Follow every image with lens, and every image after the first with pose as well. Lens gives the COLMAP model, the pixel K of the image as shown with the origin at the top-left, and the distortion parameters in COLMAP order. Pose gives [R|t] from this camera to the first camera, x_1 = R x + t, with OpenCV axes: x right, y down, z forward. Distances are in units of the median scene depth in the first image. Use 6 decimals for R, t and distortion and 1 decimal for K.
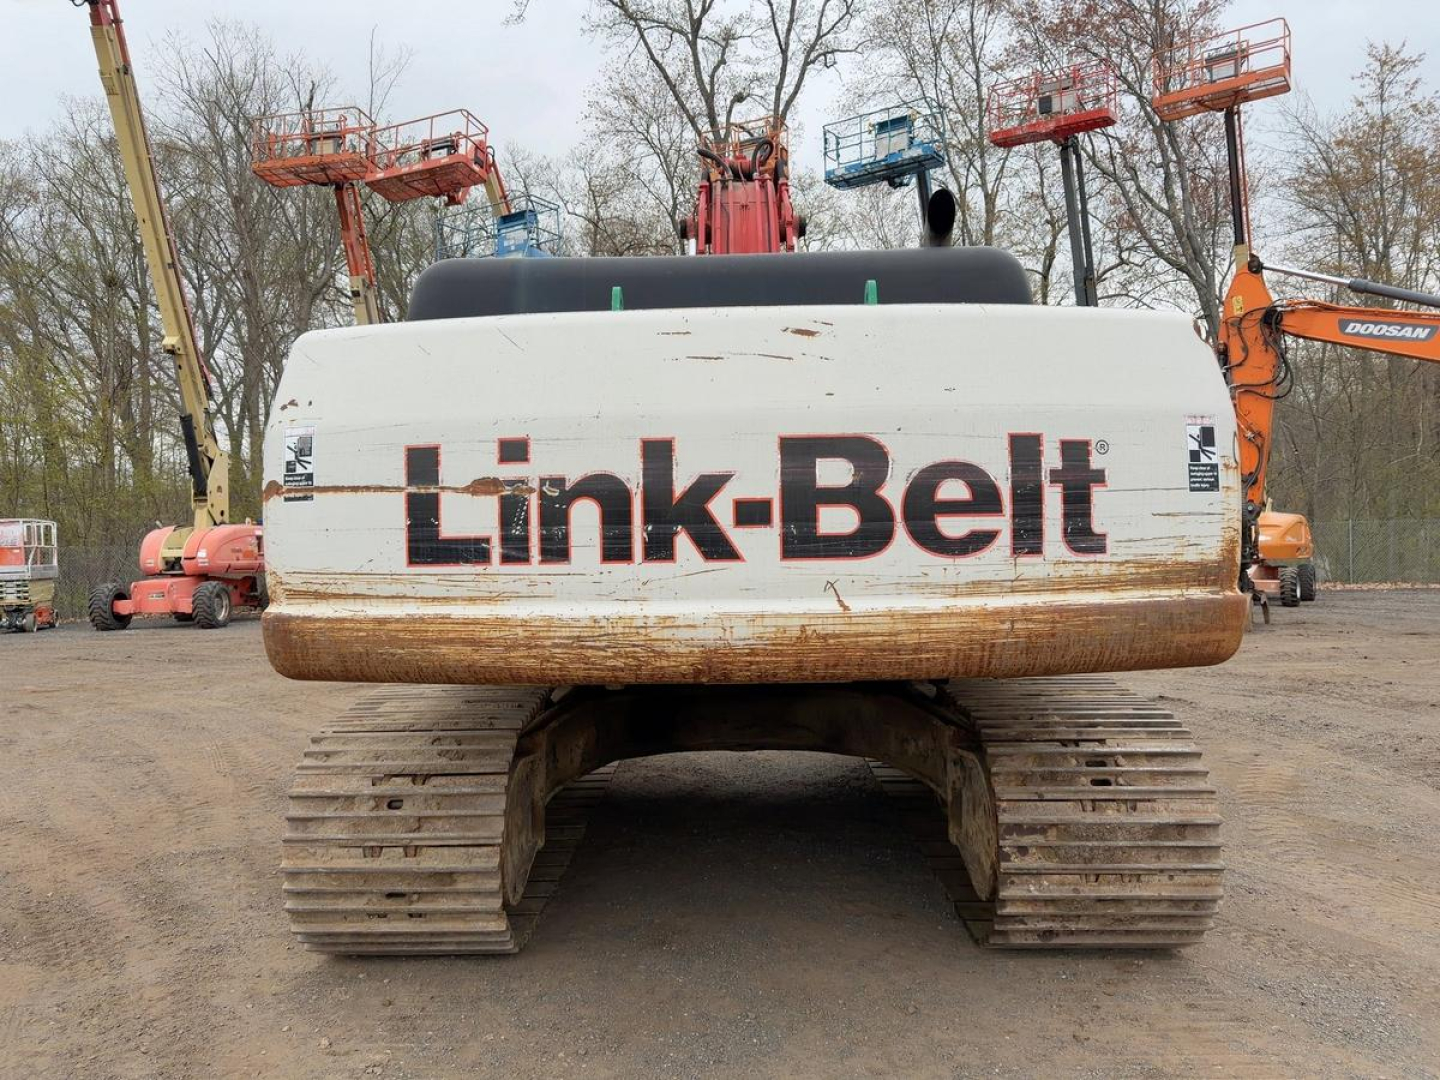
lens RADIAL K [[998.5, 0, 733.9], [0, 998.5, 544.4], [0, 0, 1]] dist [0.110340, -0.129221]
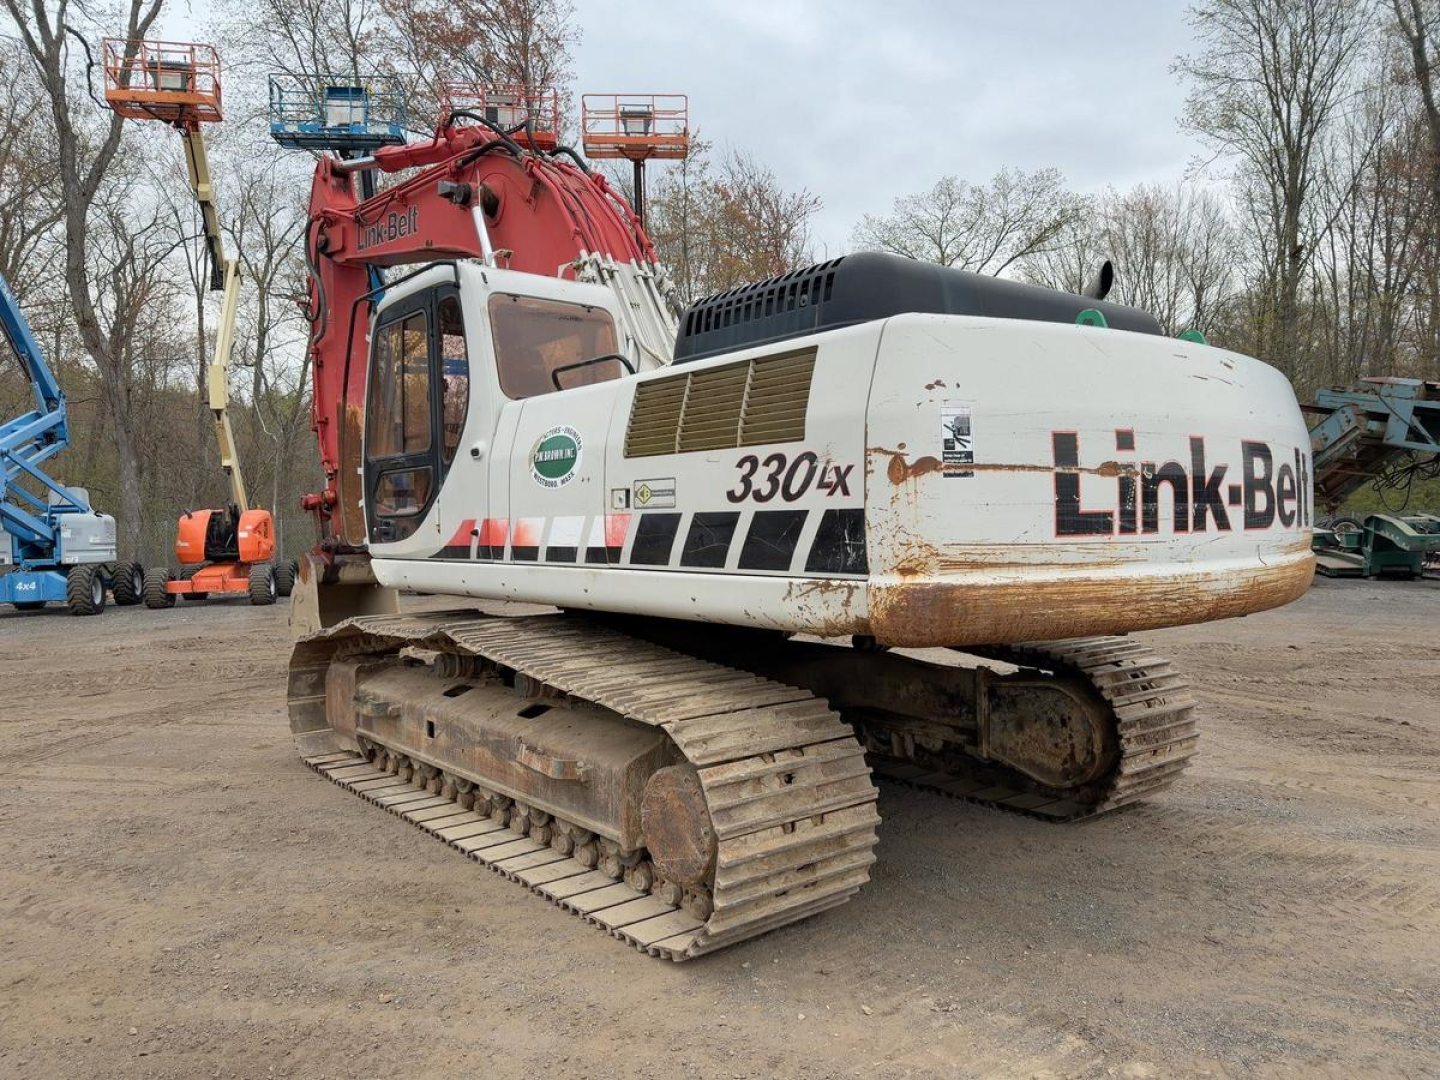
lens RADIAL K [[998.5, 0, 722.5], [0, 998.5, 534.9], [0, 0, 1]] dist [0.113360, -0.143912]
pose [[0.771960, -0.005142, 0.635651, -1.336125], [0.006720, 0.999977, -0.000071, 0.016994], [-0.635636, 0.004327, 0.771977, 0.356733]]
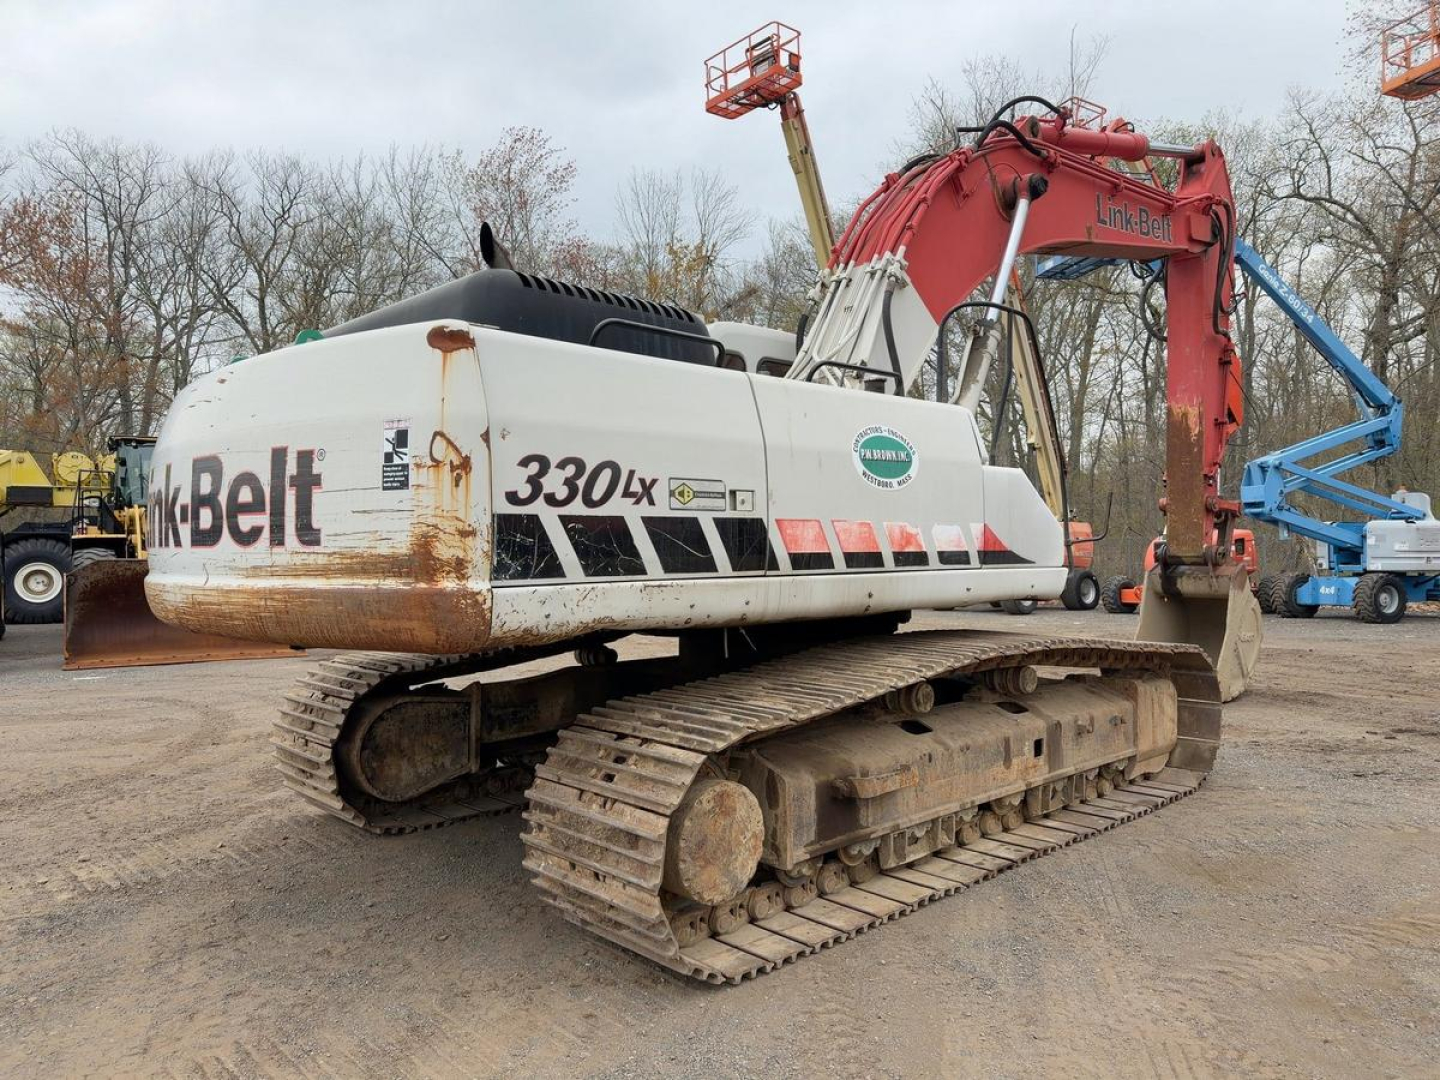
lens RADIAL K [[1016.2, 0, 715.9], [0, 1016.2, 534.6], [0, 0, 1]] dist [0.057166, -0.076130]
pose [[0.698823, 0.004907, -0.715278, 1.525579], [-0.009163, 0.999956, -0.002092, -0.005559], [0.715236, 0.008016, 0.698837, 0.499395]]
